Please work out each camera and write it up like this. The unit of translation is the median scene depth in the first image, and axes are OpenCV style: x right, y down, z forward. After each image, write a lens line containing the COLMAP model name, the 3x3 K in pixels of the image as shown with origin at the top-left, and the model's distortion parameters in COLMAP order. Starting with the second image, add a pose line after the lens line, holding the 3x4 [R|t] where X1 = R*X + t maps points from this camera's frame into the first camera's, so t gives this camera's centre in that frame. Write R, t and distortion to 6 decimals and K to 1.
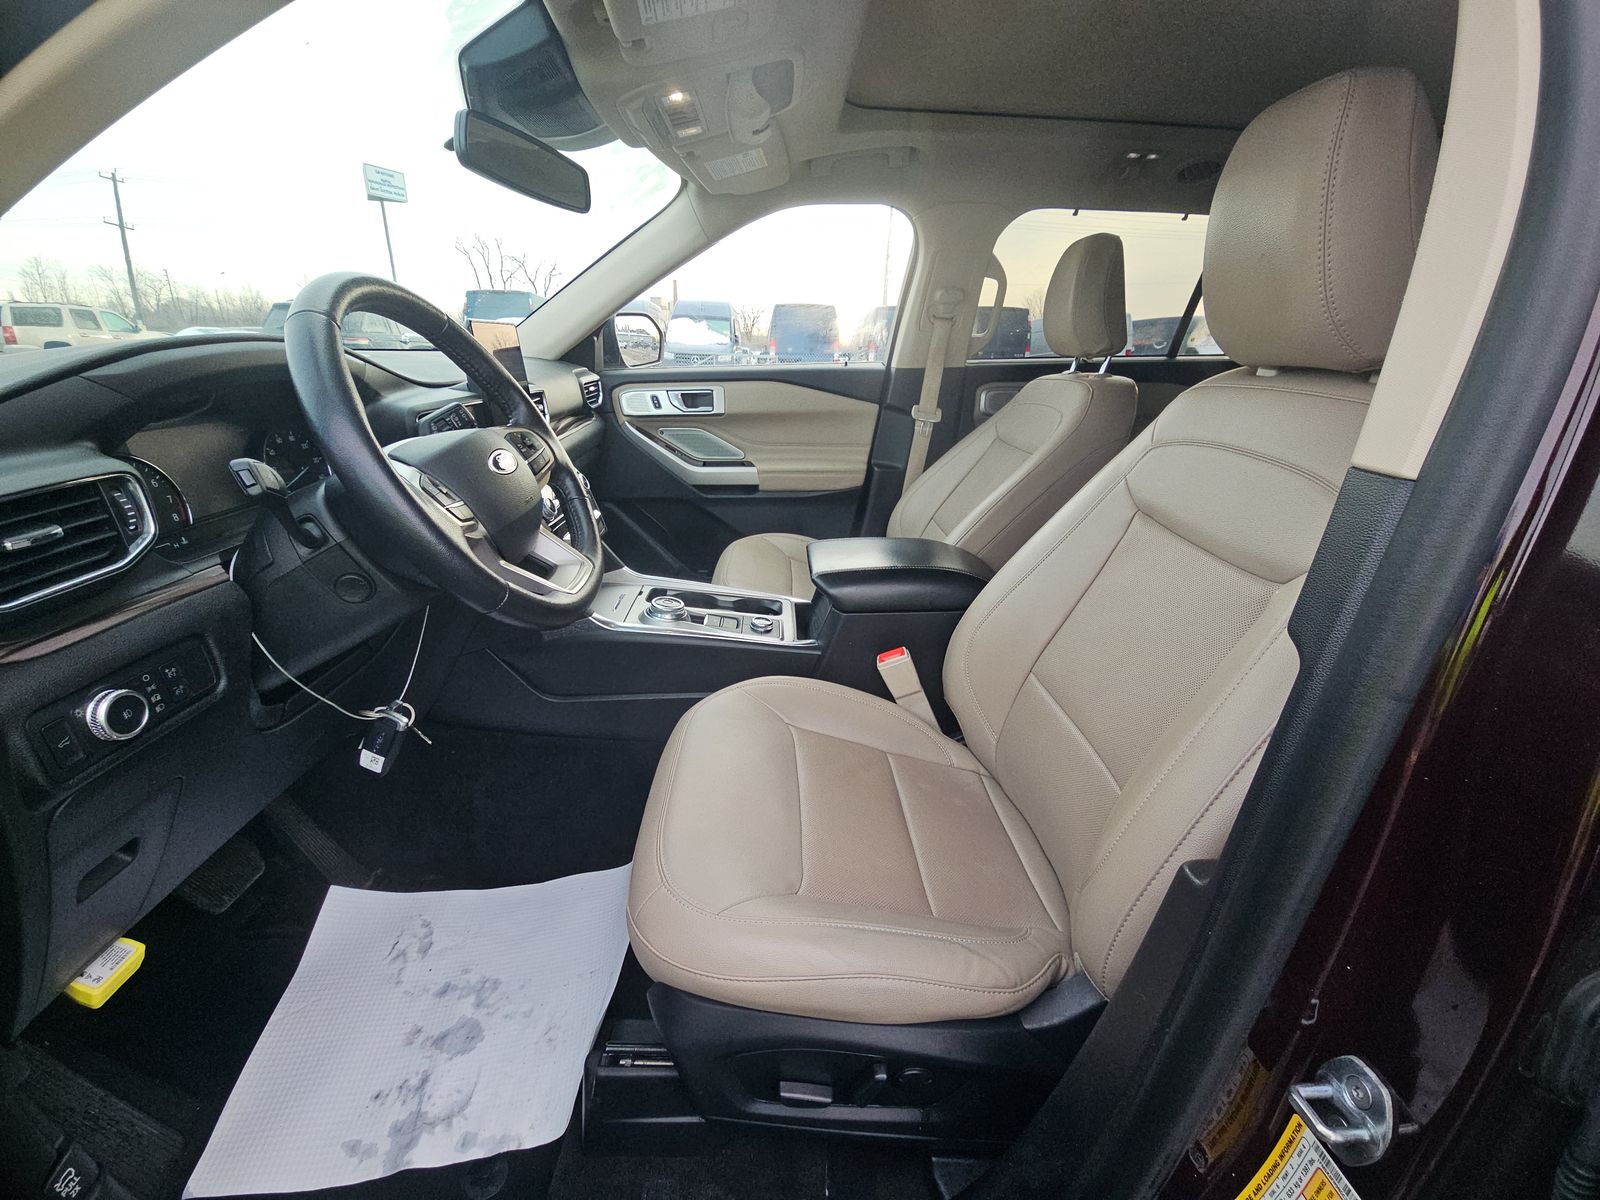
lens RADIAL K [[674.7, 0, 797.8], [0, 674.7, 615.5], [0, 0, 1]] dist [0.020425, -0.015582]
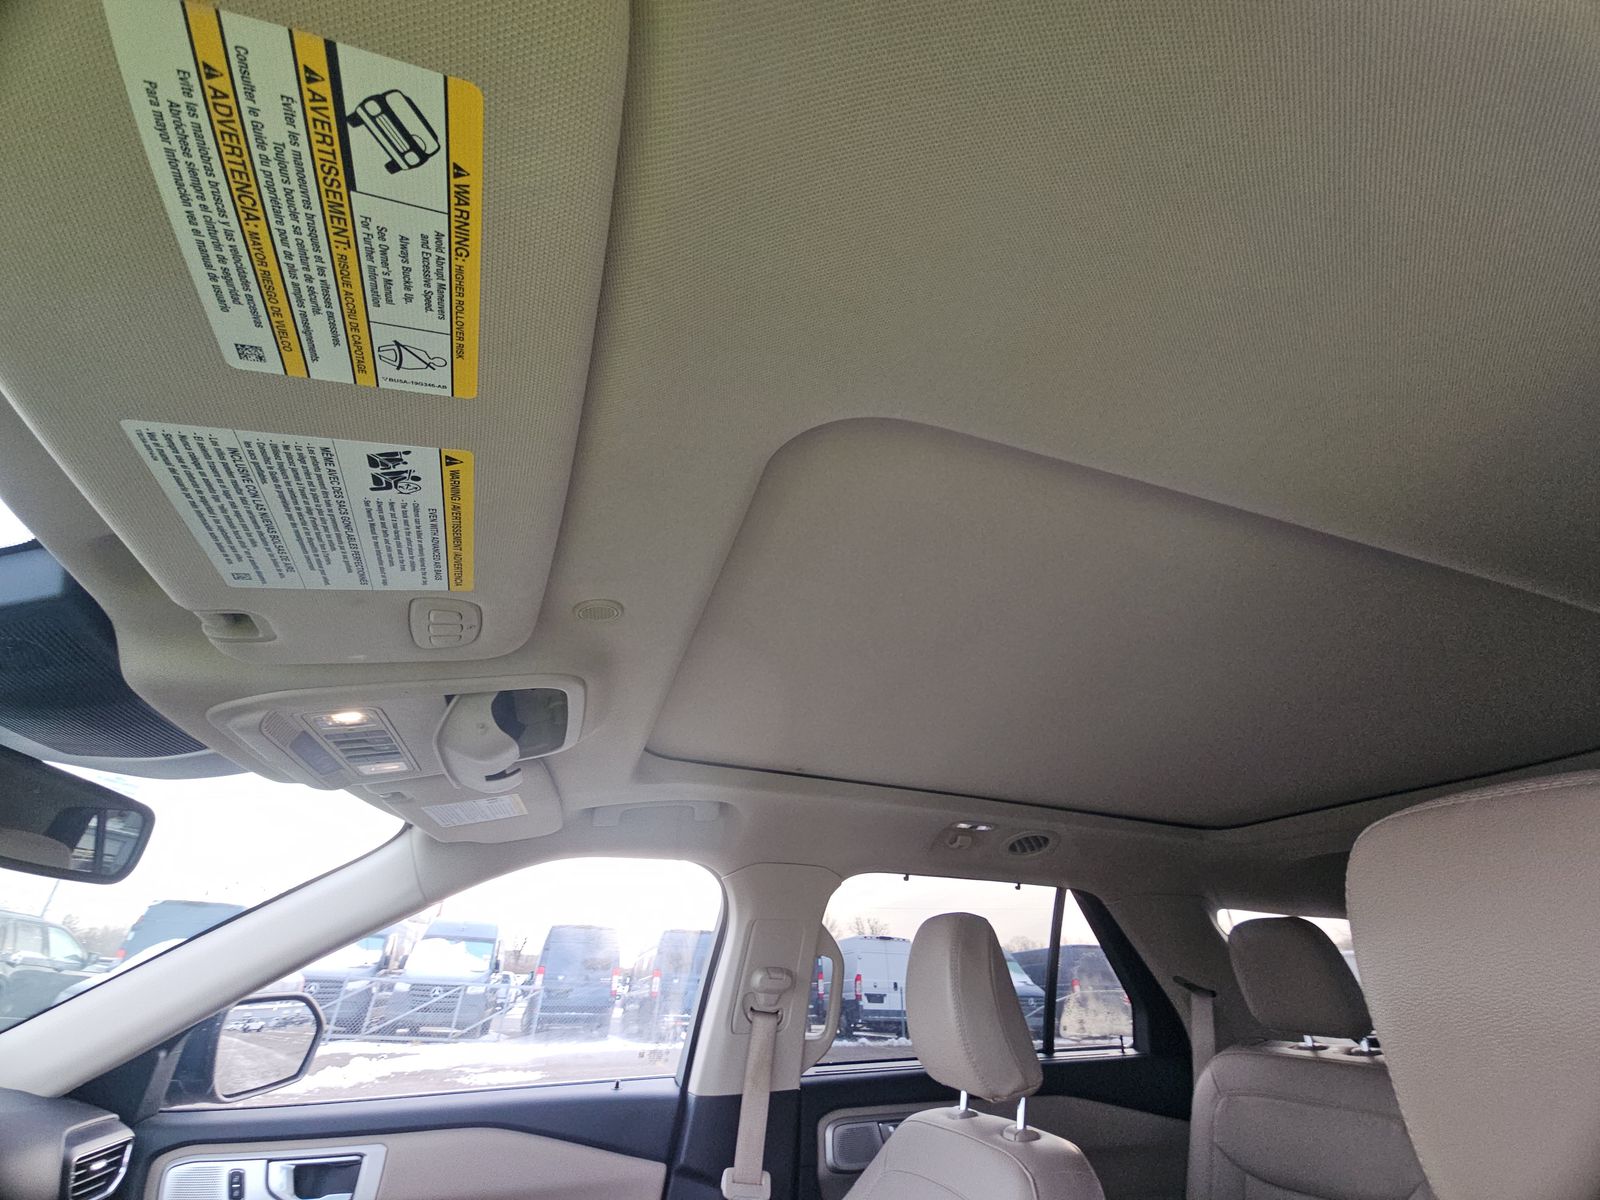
lens RADIAL K [[674.7, 0, 797.8], [0, 674.7, 615.5], [0, 0, 1]] dist [0.020425, -0.015582]
pose [[0.959497, 0.133865, 0.247884, 0.018184], [0.099000, 0.663557, -0.741547, -0.185148], [-0.263752, 0.736052, 0.623428, 0.247791]]
